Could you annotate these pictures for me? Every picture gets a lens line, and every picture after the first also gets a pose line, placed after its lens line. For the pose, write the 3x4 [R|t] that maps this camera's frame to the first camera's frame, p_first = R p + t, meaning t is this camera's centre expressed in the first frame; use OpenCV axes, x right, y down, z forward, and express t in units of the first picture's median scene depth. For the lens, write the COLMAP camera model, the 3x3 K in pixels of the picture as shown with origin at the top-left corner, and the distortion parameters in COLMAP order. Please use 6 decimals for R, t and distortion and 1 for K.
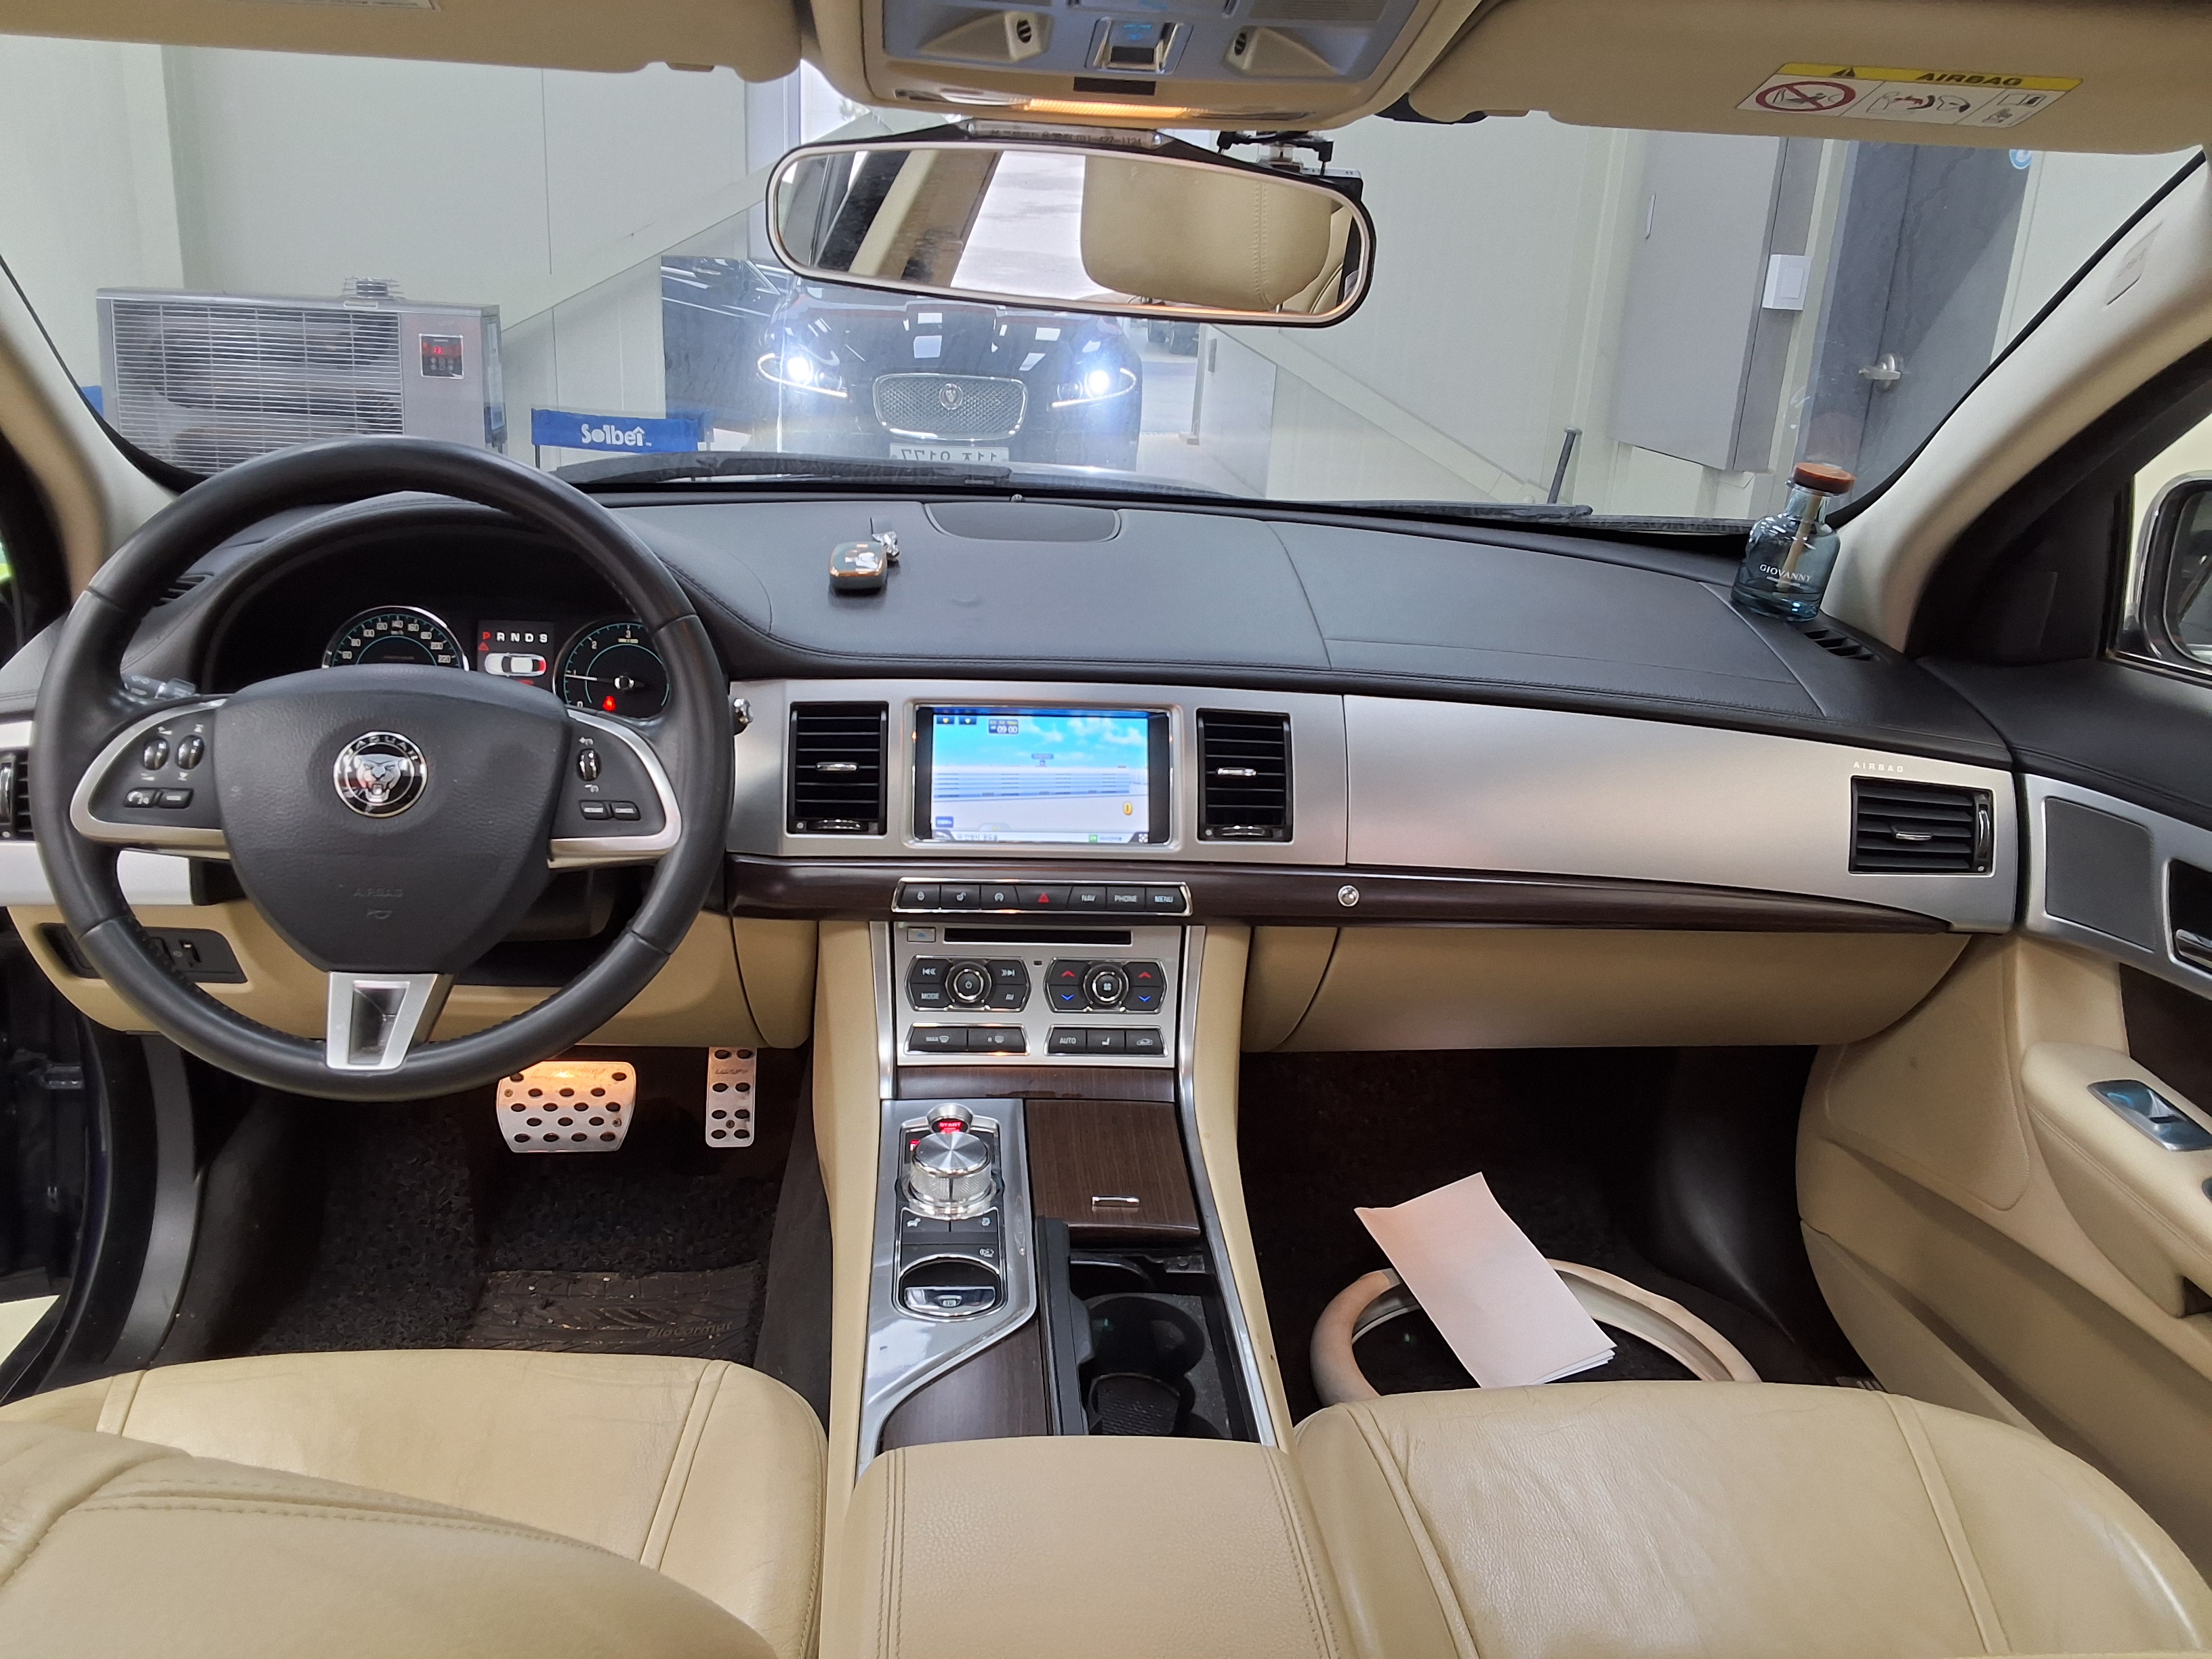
lens RADIAL K [[1806.5, 0, 1093.9], [0, 1806.5, 840.7], [0, 0, 1]] dist [0.125159, -0.203899]
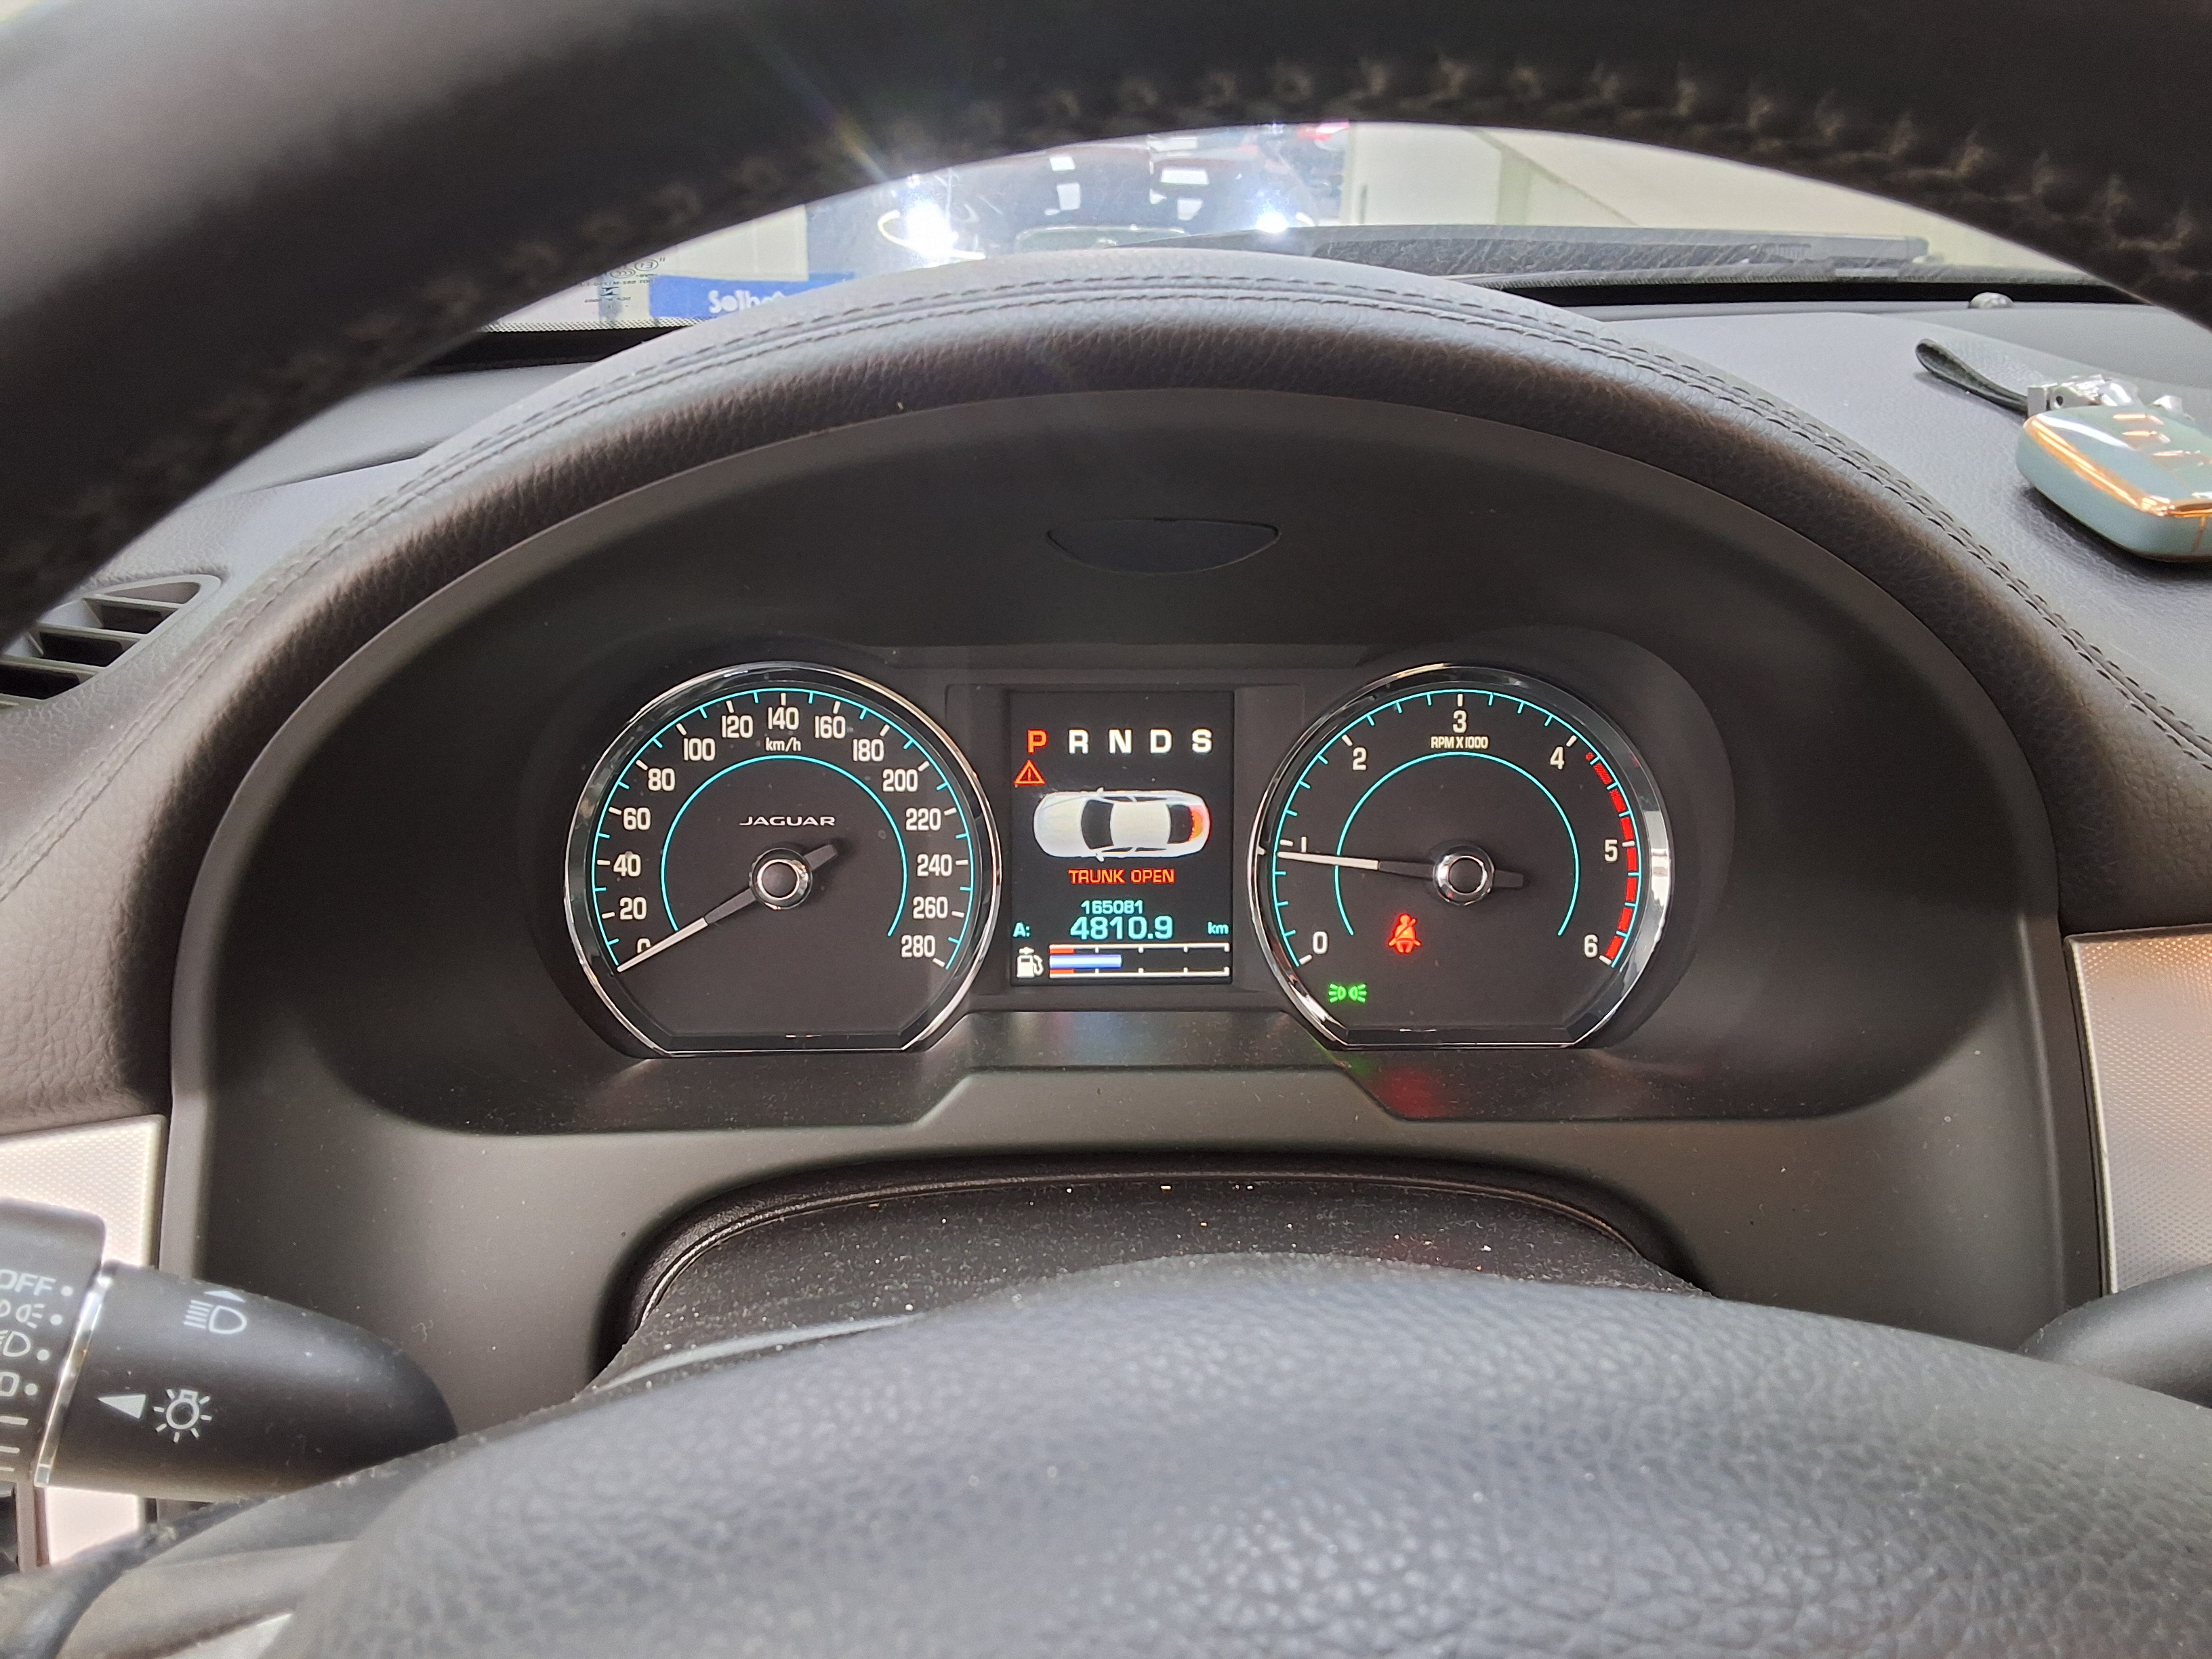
lens RADIAL K [[1781.7, 0, 1098.1], [0, 1781.7, 836.8], [0, 0, 1]] dist [0.127434, -0.176060]
pose [[0.999186, -0.022075, -0.033765, -0.310424], [0.024204, 0.997656, 0.063998, -0.115076], [0.032274, -0.064763, 0.997379, 0.675353]]
